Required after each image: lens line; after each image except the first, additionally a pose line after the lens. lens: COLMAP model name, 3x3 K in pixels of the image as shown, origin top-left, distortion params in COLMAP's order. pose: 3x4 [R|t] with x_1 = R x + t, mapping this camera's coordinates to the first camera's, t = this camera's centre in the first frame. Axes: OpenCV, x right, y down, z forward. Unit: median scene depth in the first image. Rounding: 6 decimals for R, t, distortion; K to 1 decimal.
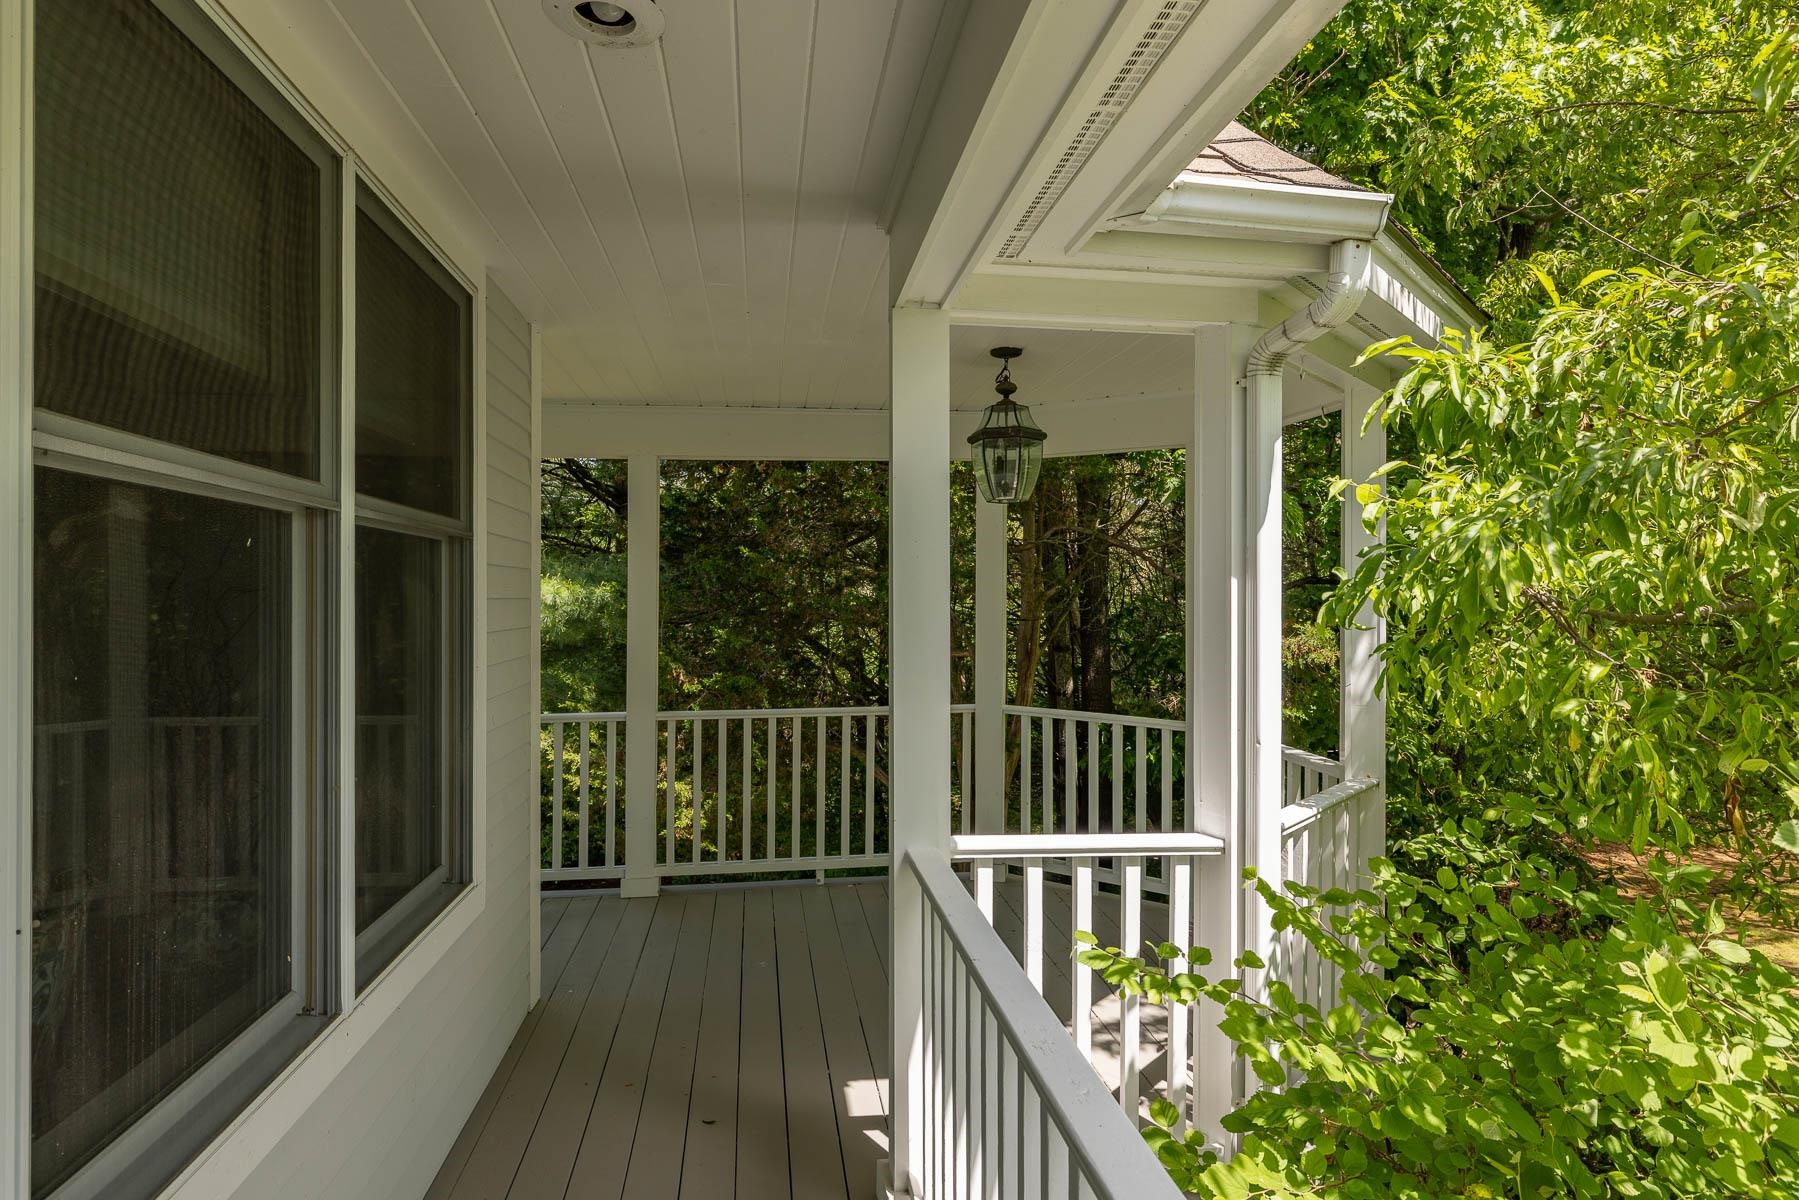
lens RADIAL K [[1033.5, 0, 900.9], [0, 1033.5, 601.8], [0, 0, 1]] dist [0.001896, 0.000020]
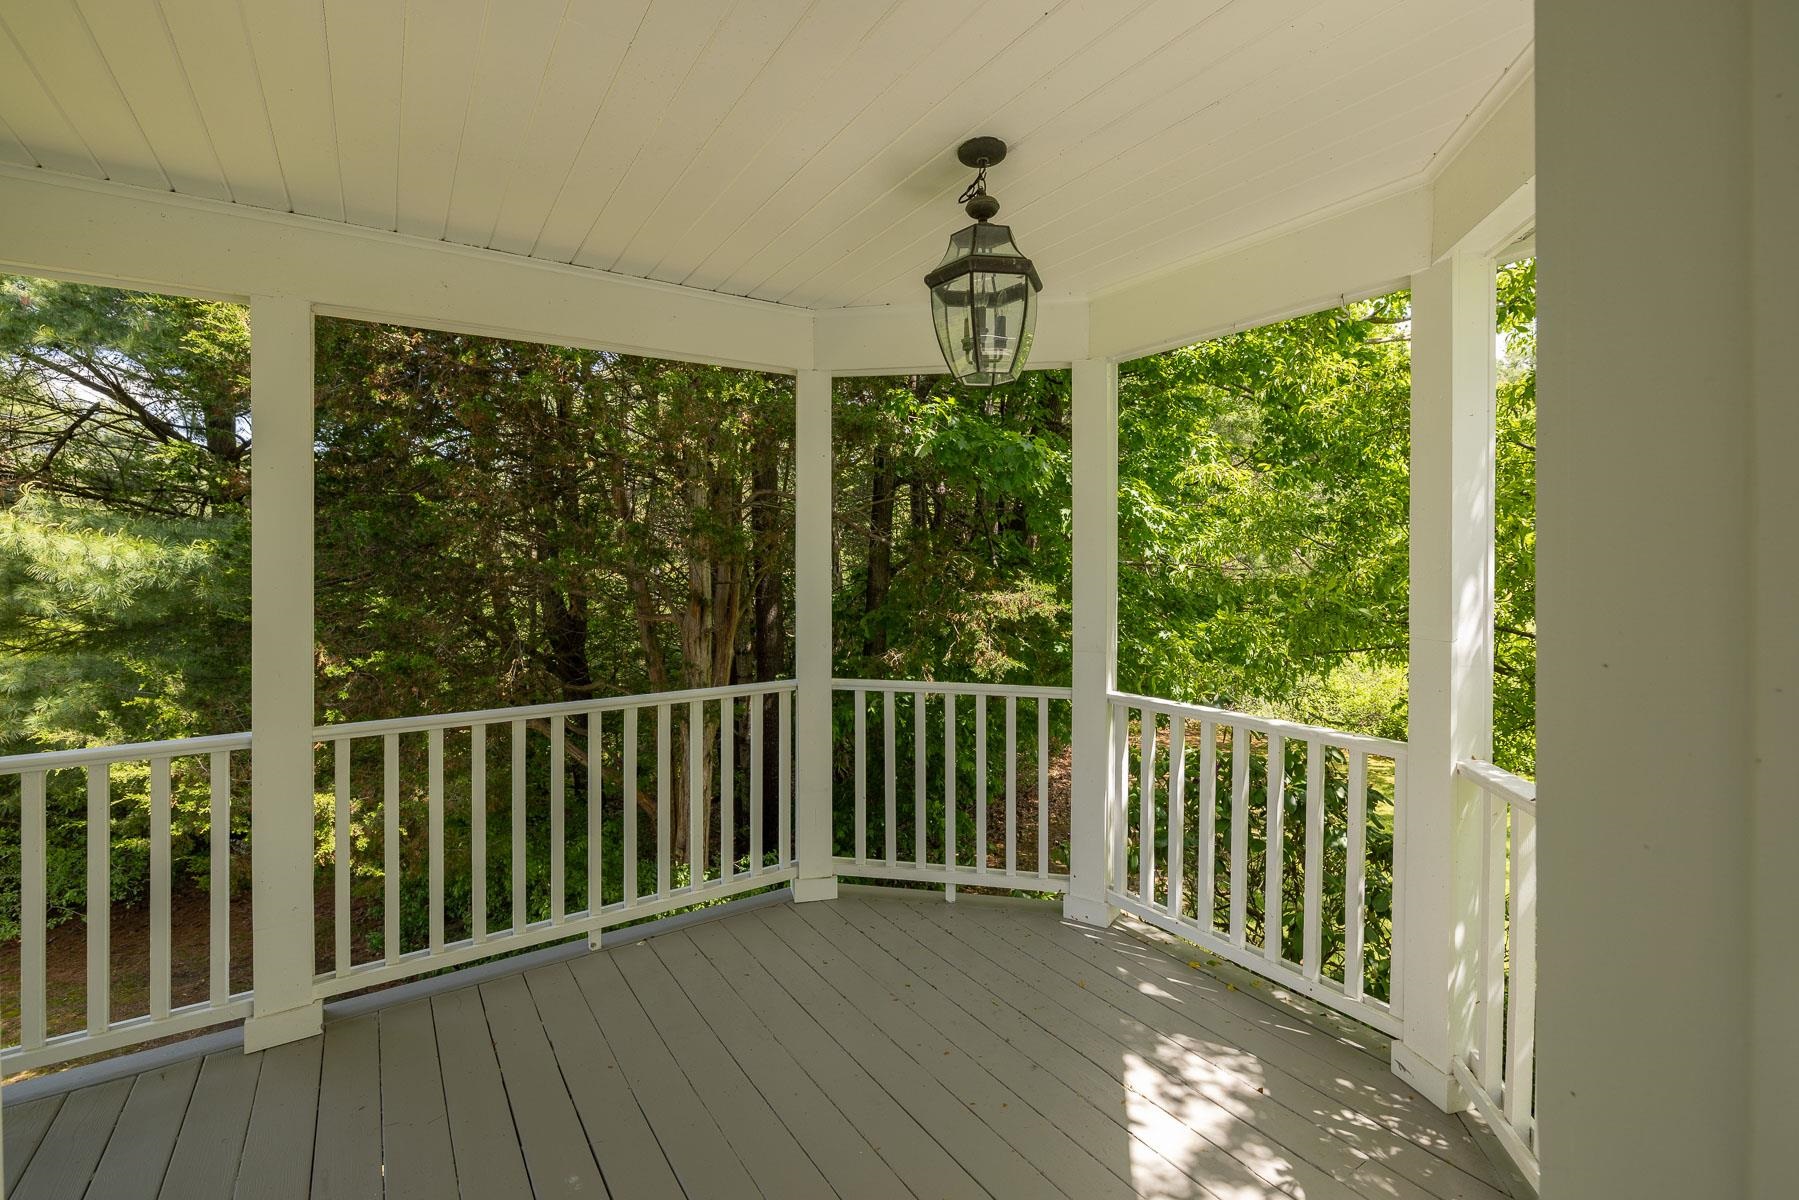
lens RADIAL K [[806.8, 0, 900.1], [0, 806.8, 582.2], [0, 0, 1]] dist [-0.000539, -0.000213]
pose [[0.905310, -0.013105, 0.424549, -0.075145], [0.008746, 0.999887, 0.012216, 0.010746], [-0.424661, -0.007346, 0.905323, 0.256749]]
